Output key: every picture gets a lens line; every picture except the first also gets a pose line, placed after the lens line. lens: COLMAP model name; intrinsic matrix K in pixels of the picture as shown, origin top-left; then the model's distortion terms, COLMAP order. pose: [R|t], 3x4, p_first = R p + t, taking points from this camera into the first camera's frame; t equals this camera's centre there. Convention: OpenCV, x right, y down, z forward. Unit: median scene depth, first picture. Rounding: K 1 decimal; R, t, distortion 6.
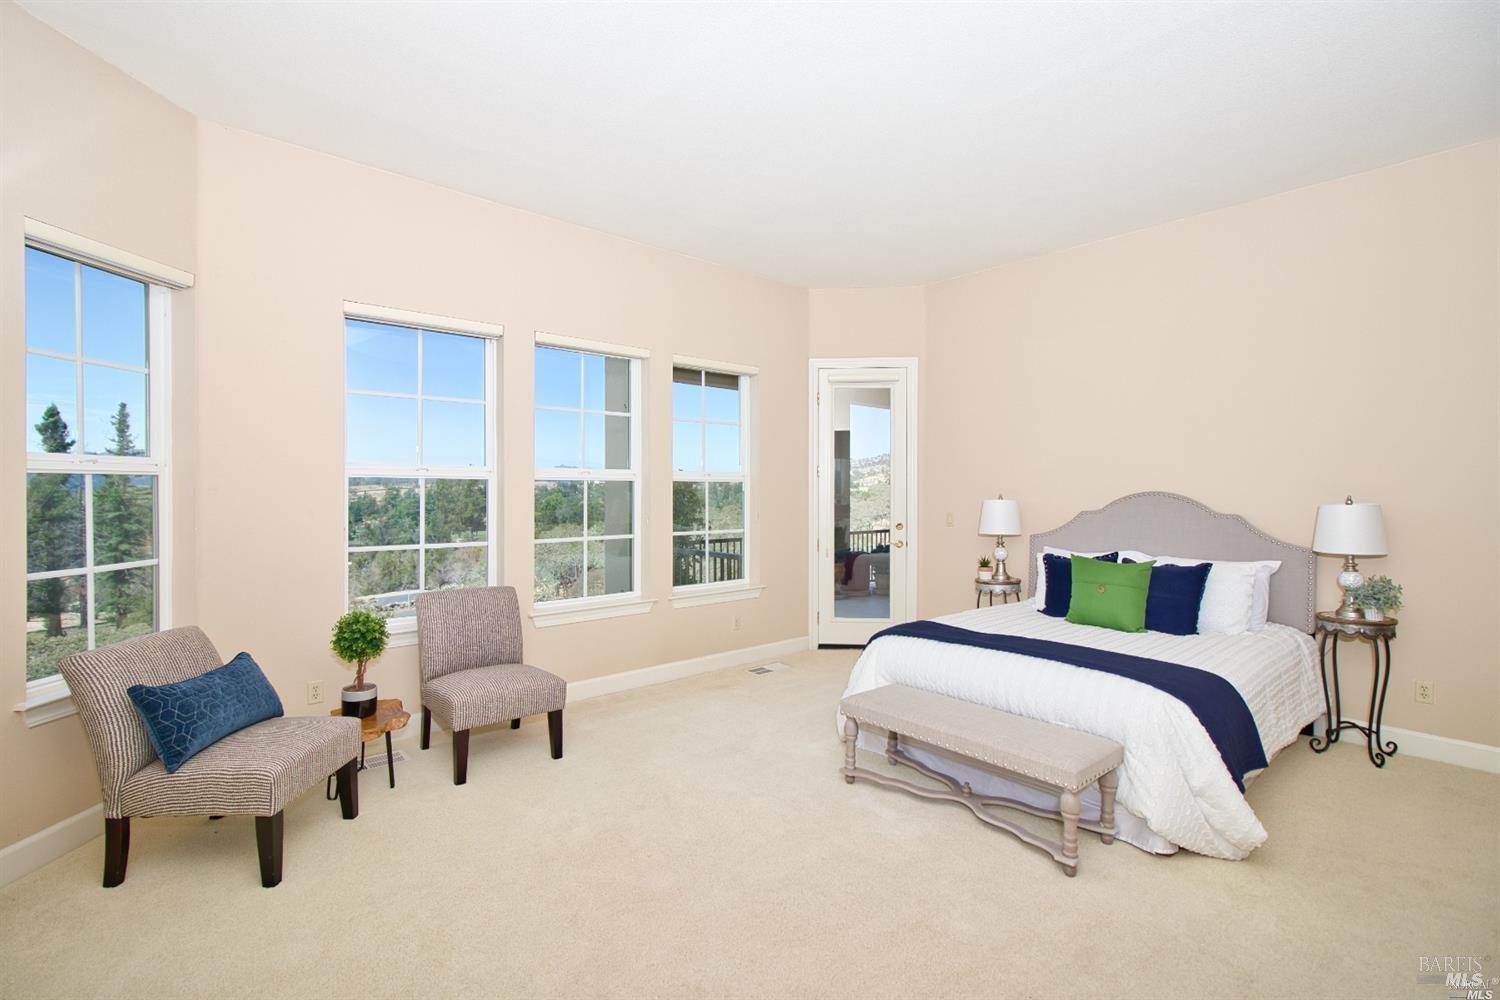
lens RADIAL K [[698.2, 0, 749.3], [0, 698.2, 497.9], [0, 0, 1]] dist [0.009688, 0.000308]
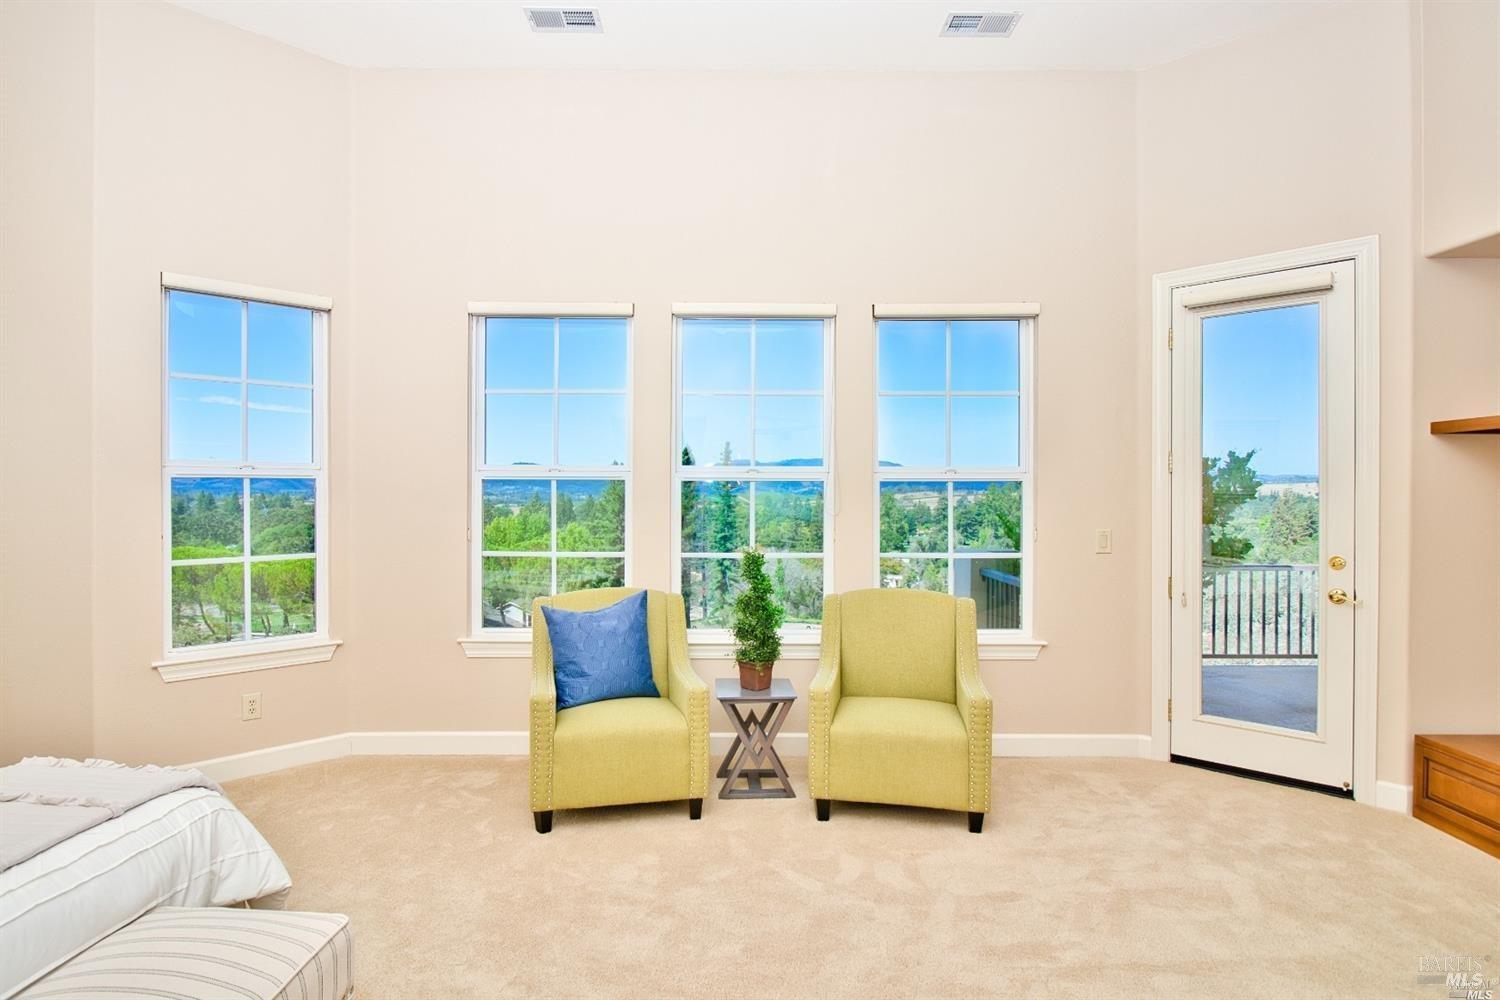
lens RADIAL K [[794.0, 0, 750.0], [0, 794.0, 496.2], [0, 0, 1]] dist [0.004004, -0.000007]
pose [[0.748776, 0.004612, -0.662807, 0.449924], [-0.009091, 0.999953, -0.003313, -0.004911], [0.662761, 0.008506, 0.748783, 0.417292]]
